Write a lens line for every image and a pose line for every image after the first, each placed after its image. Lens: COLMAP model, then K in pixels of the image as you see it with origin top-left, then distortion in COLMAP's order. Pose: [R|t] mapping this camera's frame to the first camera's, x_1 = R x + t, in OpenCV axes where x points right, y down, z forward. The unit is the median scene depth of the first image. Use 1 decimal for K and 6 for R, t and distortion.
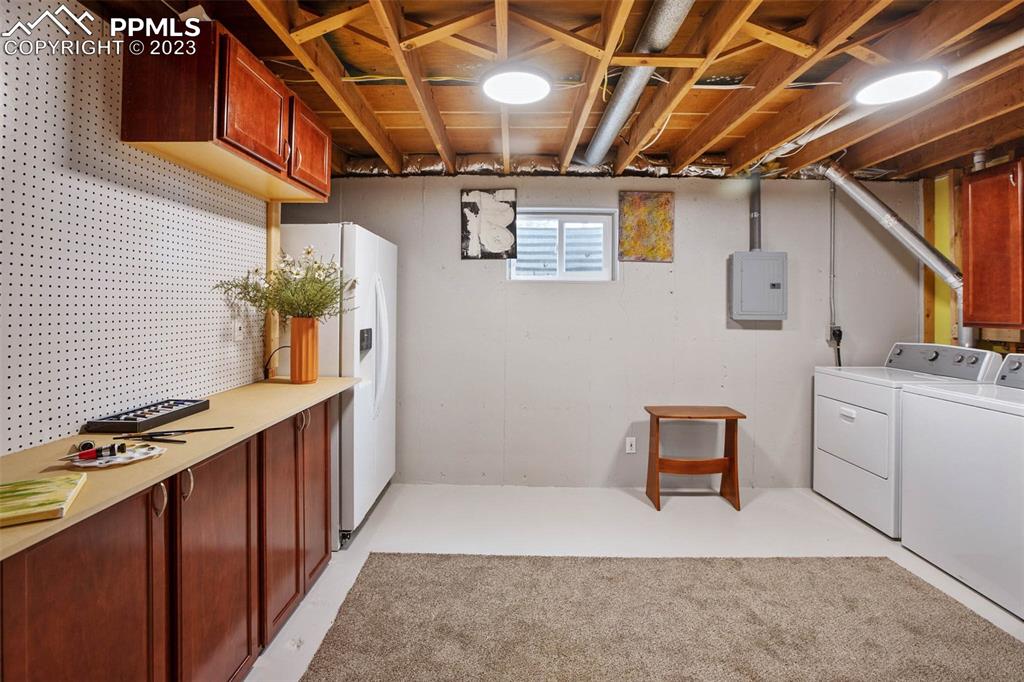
lens RADIAL K [[478.7, 0, 493.0], [0, 478.7, 318.9], [0, 0, 1]] dist [-0.023526, 0.001471]
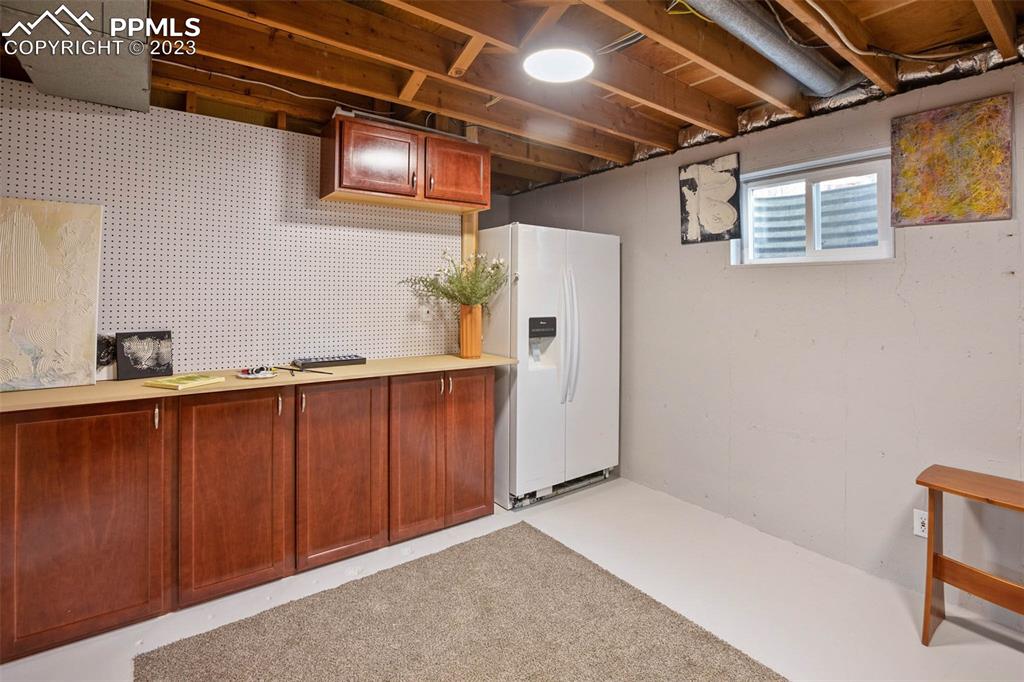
lens RADIAL K [[481.3, 0, 511.8], [0, 481.3, 300.6], [0, 0, 1]] dist [-0.041512, 0.025589]
pose [[0.624621, 0.007027, -0.780897, 0.443014], [-0.026780, 0.999564, -0.012425, -0.001493], [0.780469, 0.028673, 0.624537, 0.208887]]
